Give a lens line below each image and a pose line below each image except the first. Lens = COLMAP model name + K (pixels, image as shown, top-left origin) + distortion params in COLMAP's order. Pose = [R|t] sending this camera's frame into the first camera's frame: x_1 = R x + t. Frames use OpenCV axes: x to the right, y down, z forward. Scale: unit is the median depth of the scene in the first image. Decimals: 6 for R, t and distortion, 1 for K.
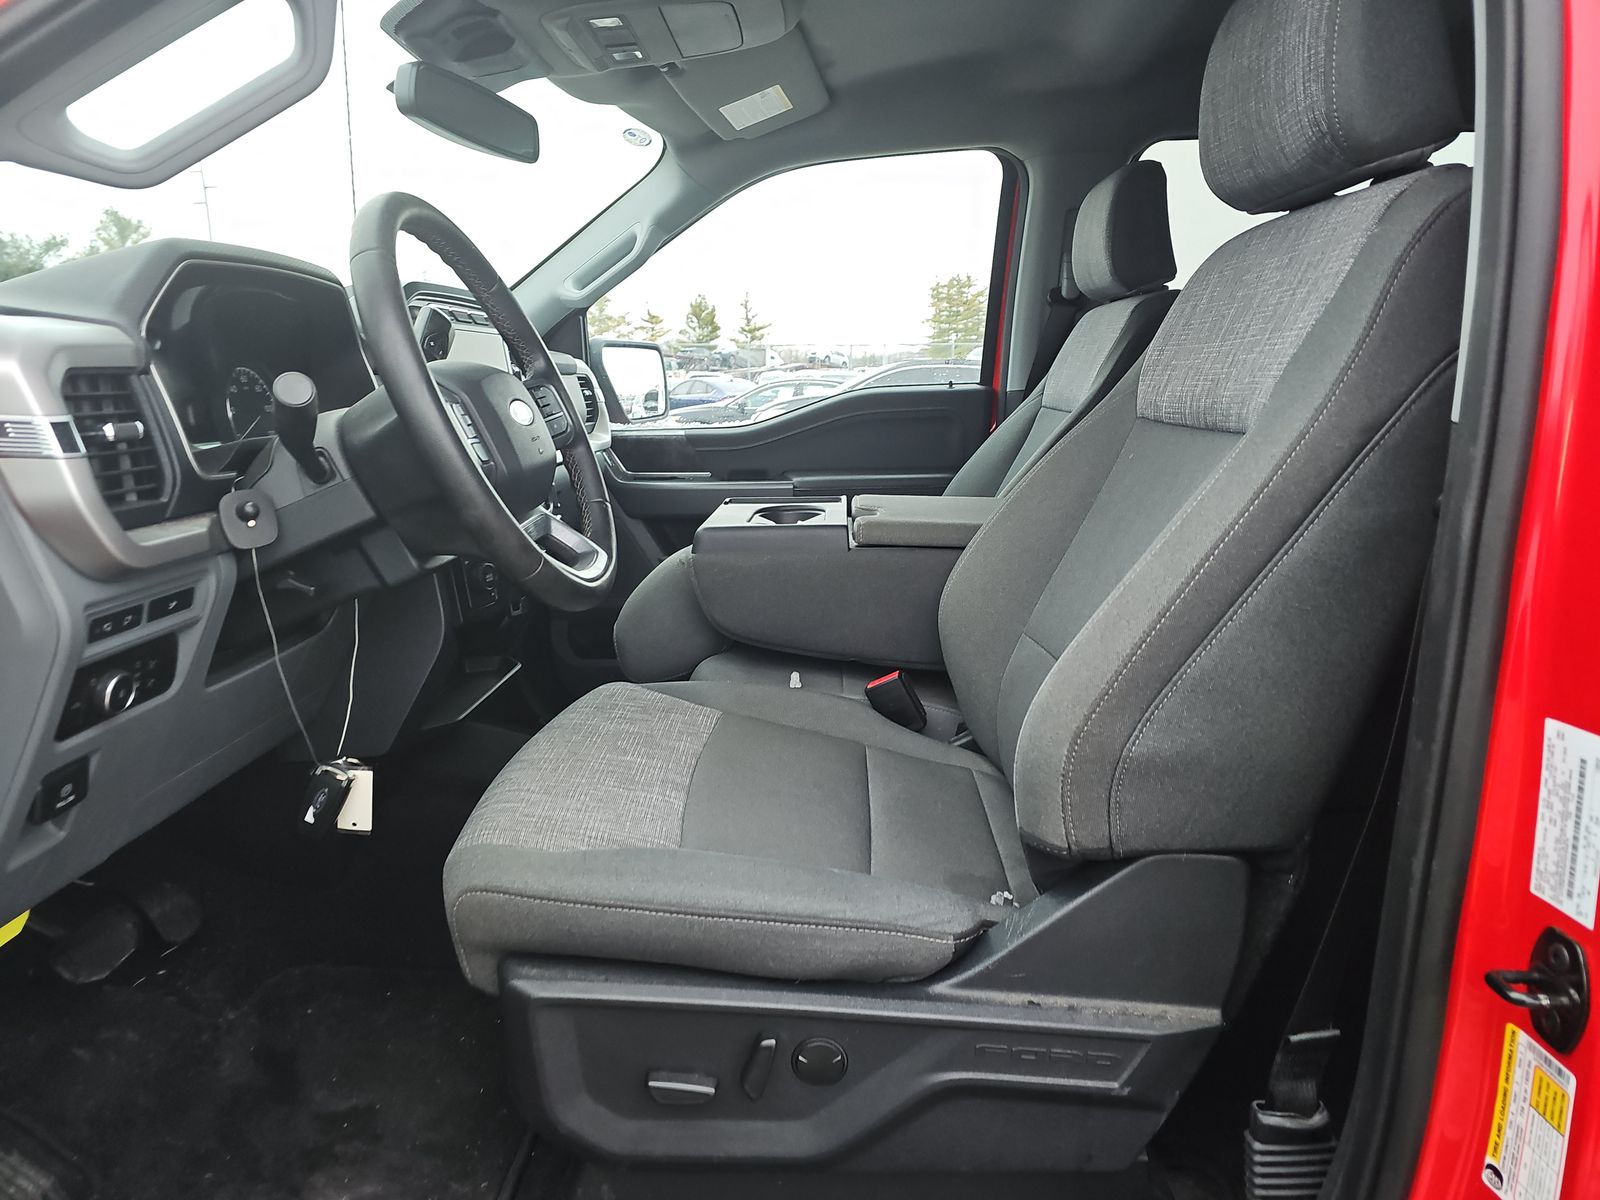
lens RADIAL K [[1043.2, 0, 801.6], [0, 1043.2, 610.0], [0, 0, 1]] dist [0.006602, -0.001466]
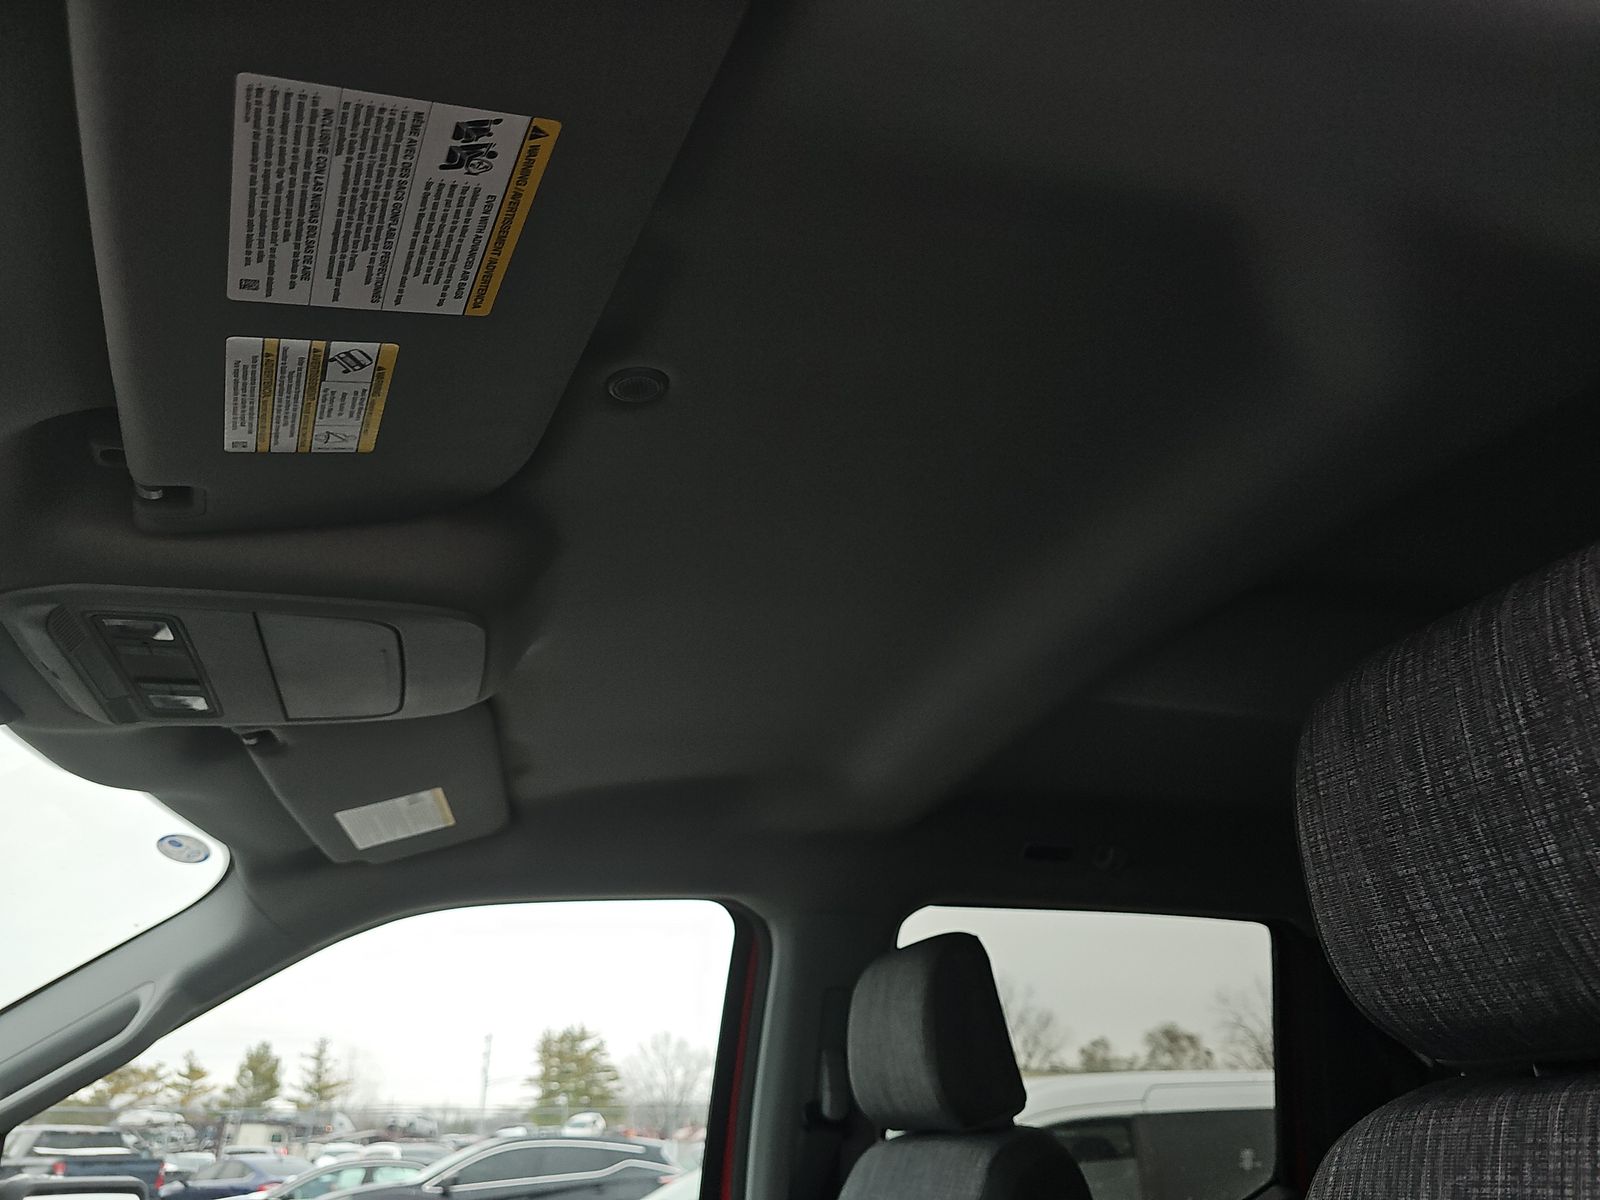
lens RADIAL K [[1043.2, 0, 801.6], [0, 1043.2, 610.0], [0, 0, 1]] dist [0.006602, -0.001466]
pose [[0.939244, 0.151245, 0.308133, -0.023212], [0.079266, 0.777857, -0.623422, -0.135381], [-0.333973, 0.609969, 0.718609, 0.319211]]
